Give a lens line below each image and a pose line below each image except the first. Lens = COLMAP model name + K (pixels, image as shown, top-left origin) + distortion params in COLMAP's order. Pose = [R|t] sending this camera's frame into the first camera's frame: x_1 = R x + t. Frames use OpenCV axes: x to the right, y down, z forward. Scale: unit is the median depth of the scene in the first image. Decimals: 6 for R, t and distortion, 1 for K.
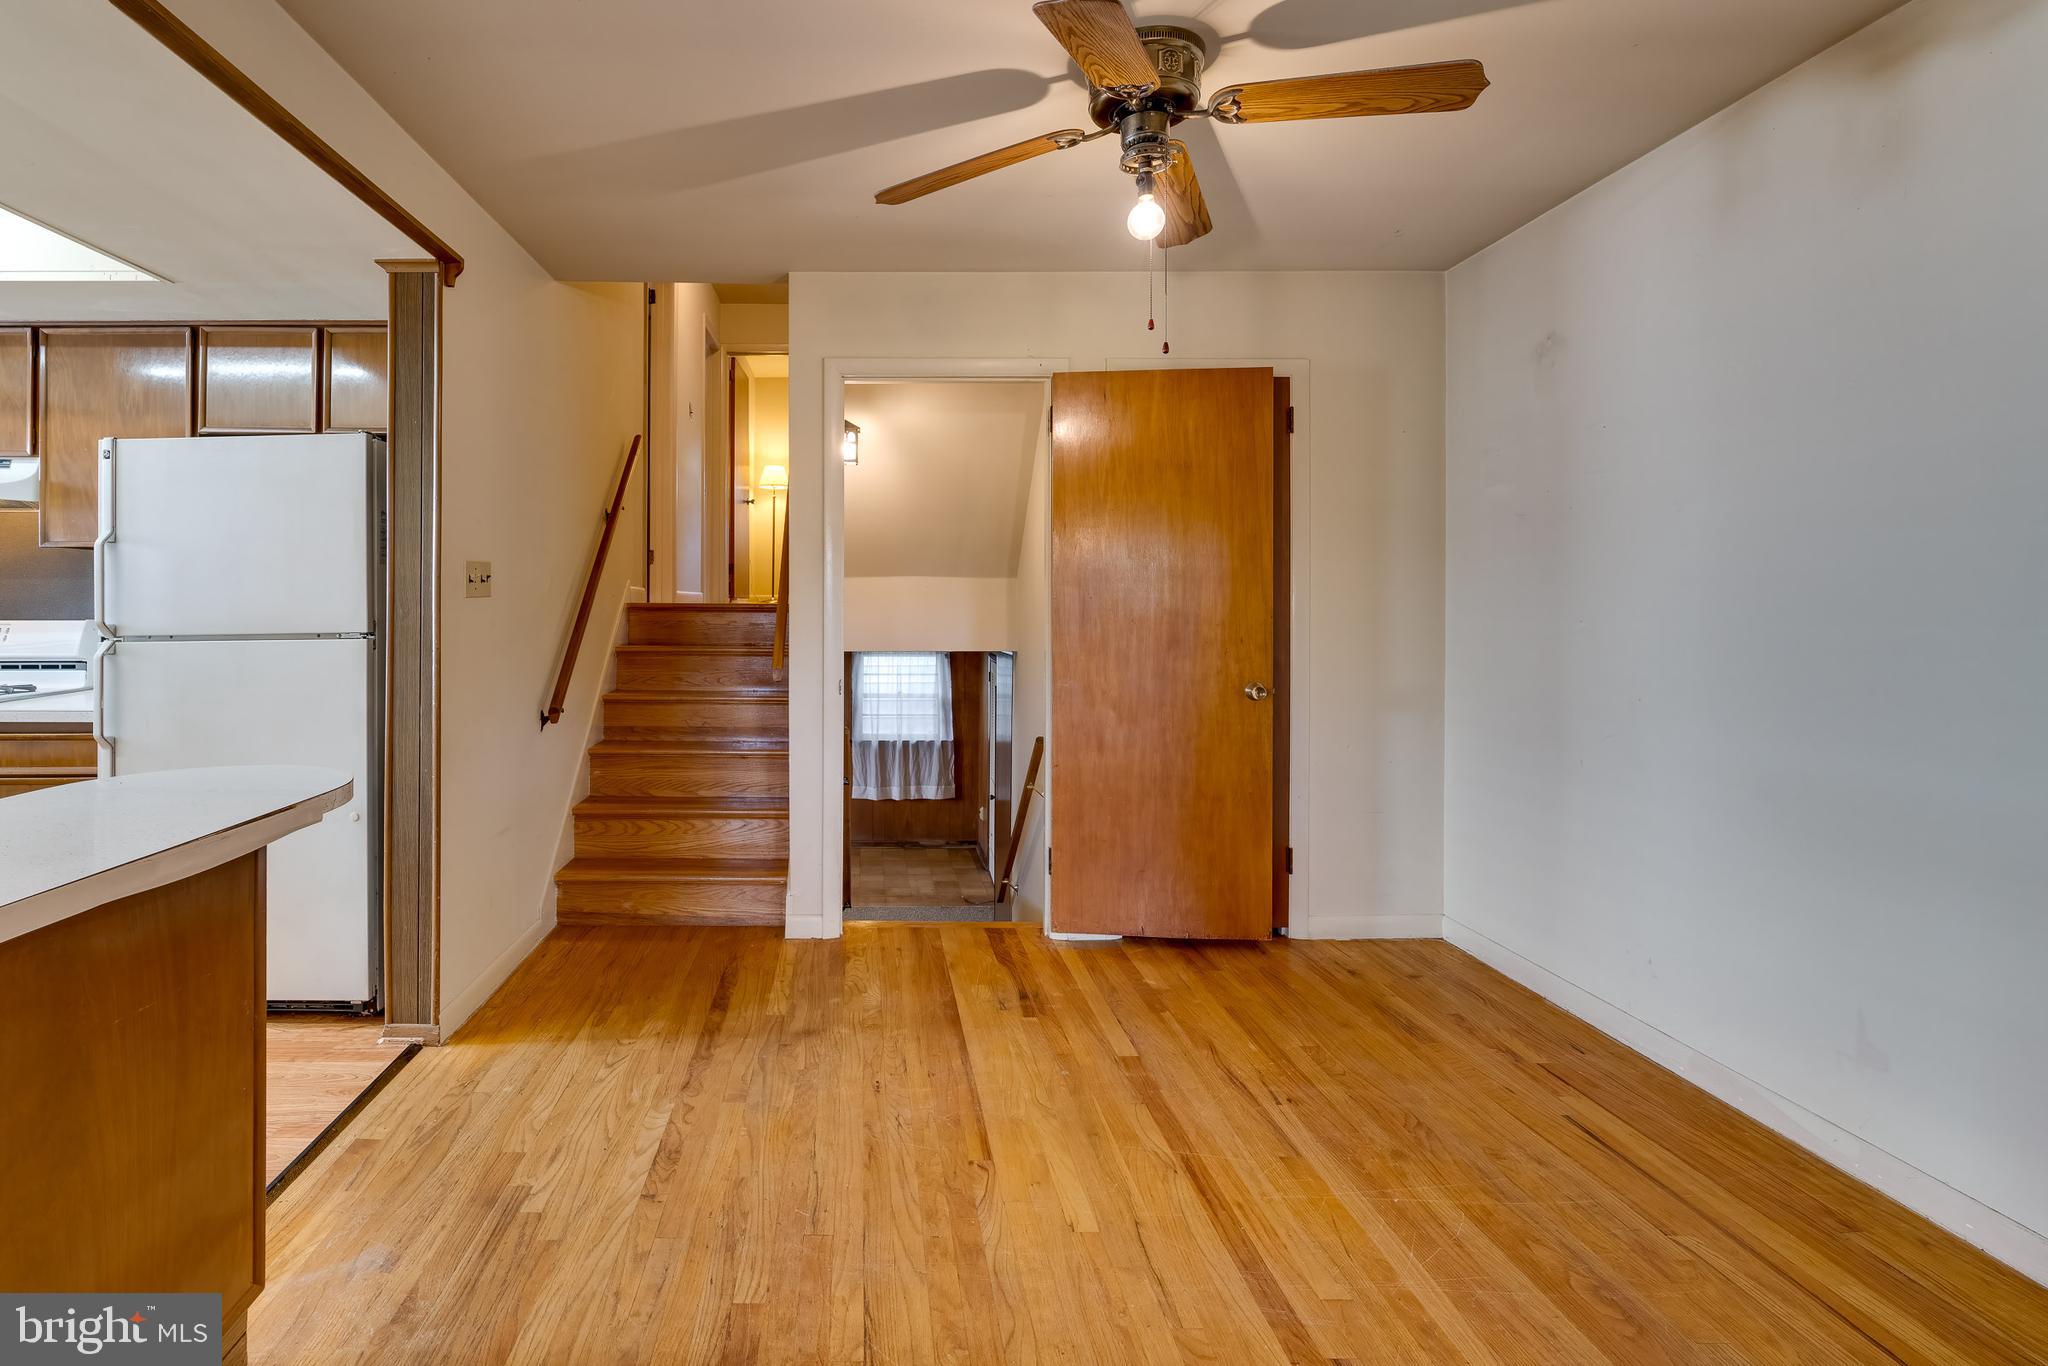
lens RADIAL K [[940.3, 0, 1017.0], [0, 940.3, 616.0], [0, 0, 1]] dist [-0.001096, -0.000711]
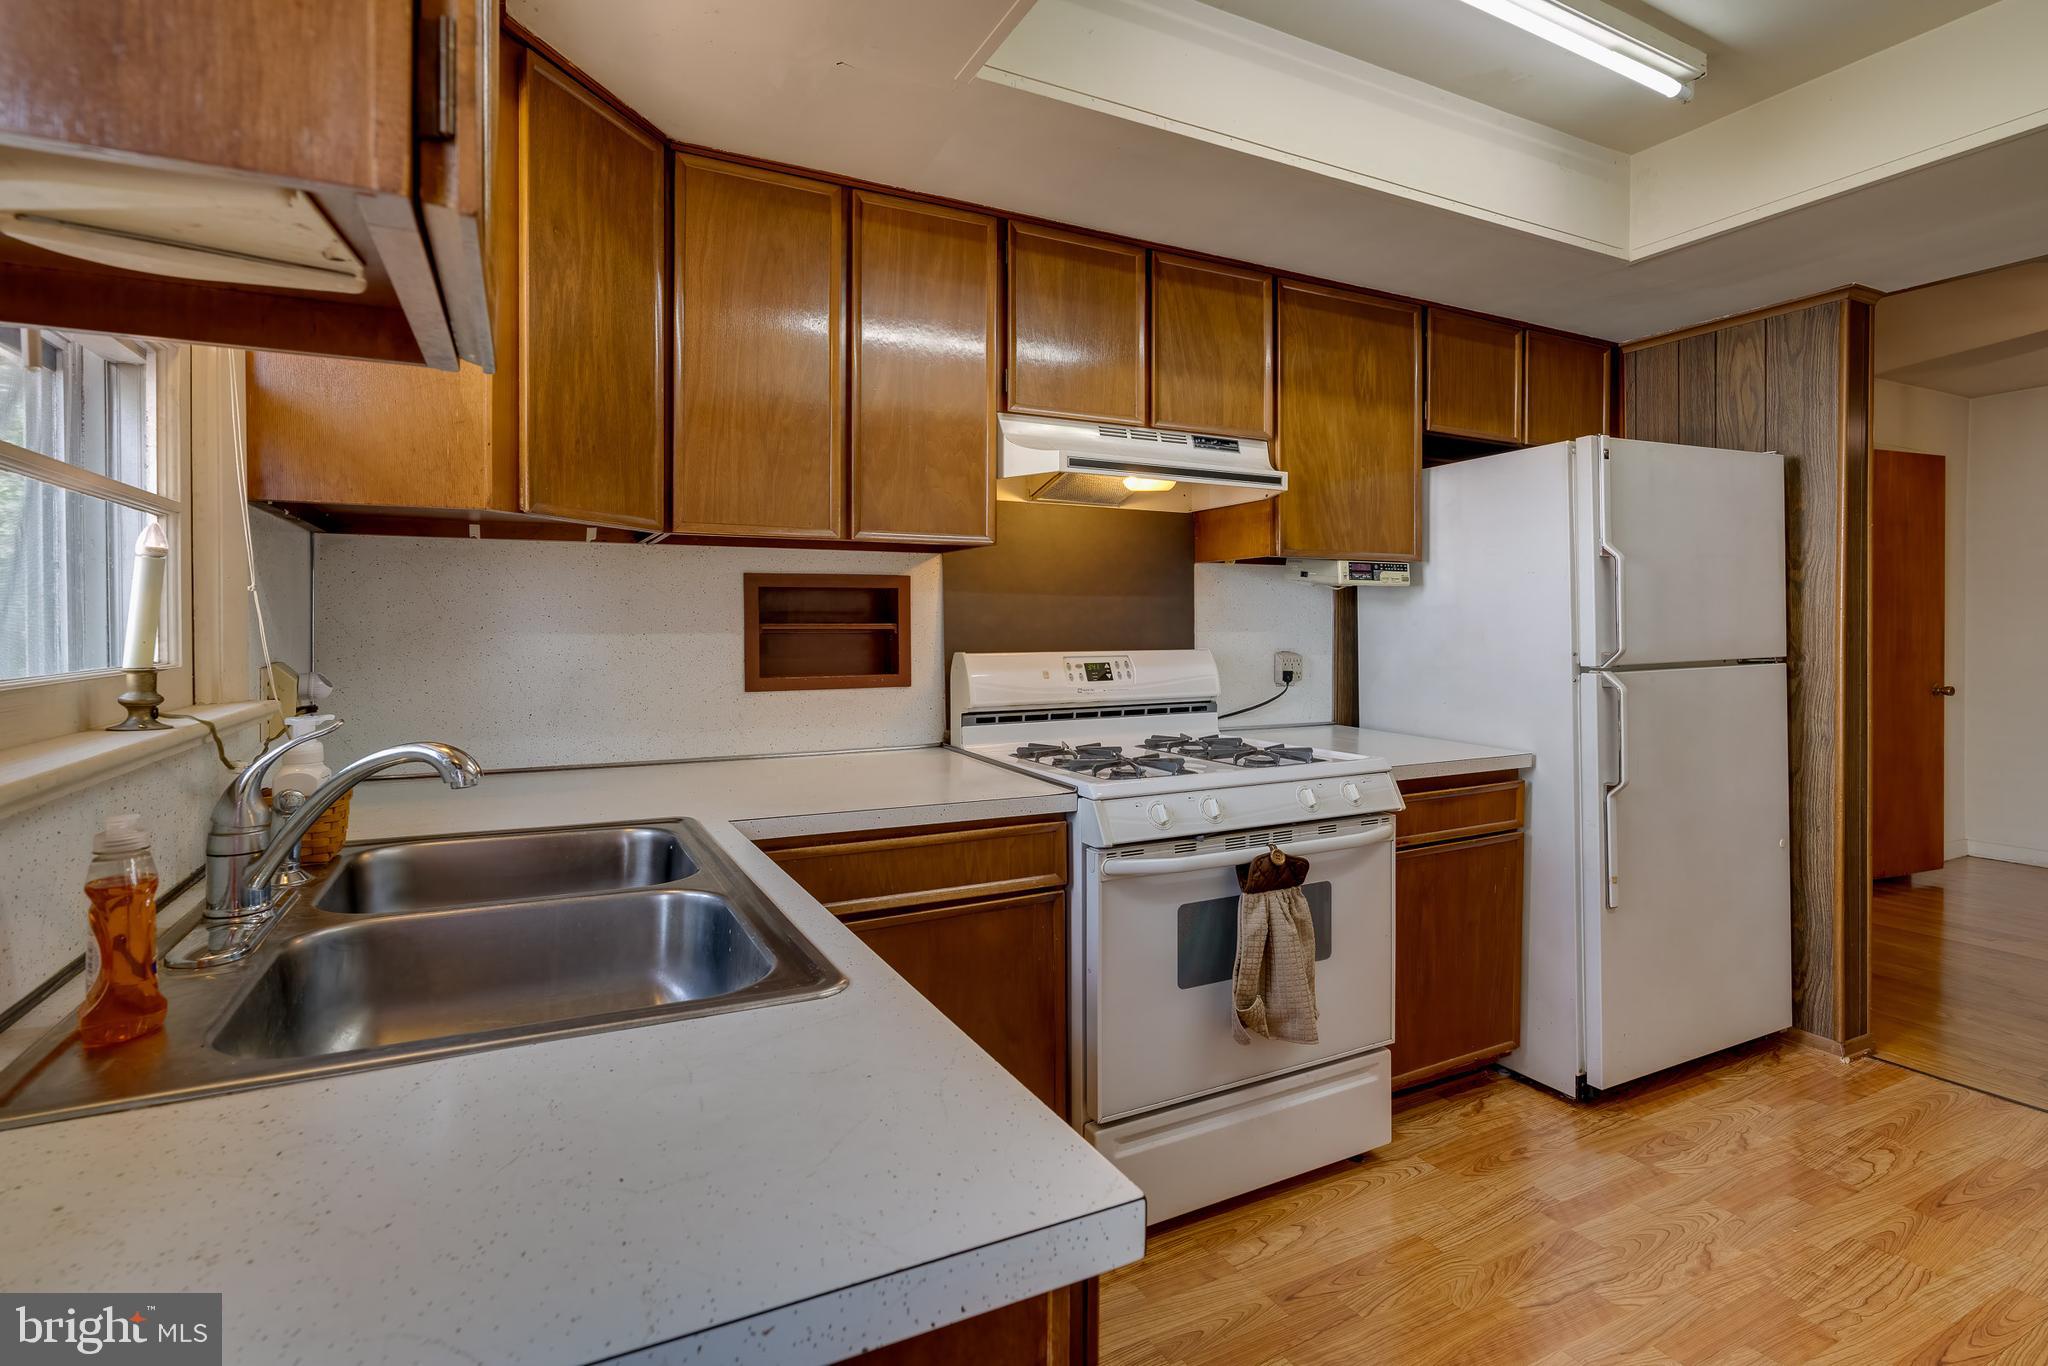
lens RADIAL K [[940.3, 0, 1017.0], [0, 940.3, 616.0], [0, 0, 1]] dist [-0.001096, -0.000711]
pose [[0.903233, 0.003887, 0.429132, -1.480277], [0.004917, 0.999800, -0.019405, -0.008205], [-0.429122, 0.019638, 0.903033, 0.361936]]
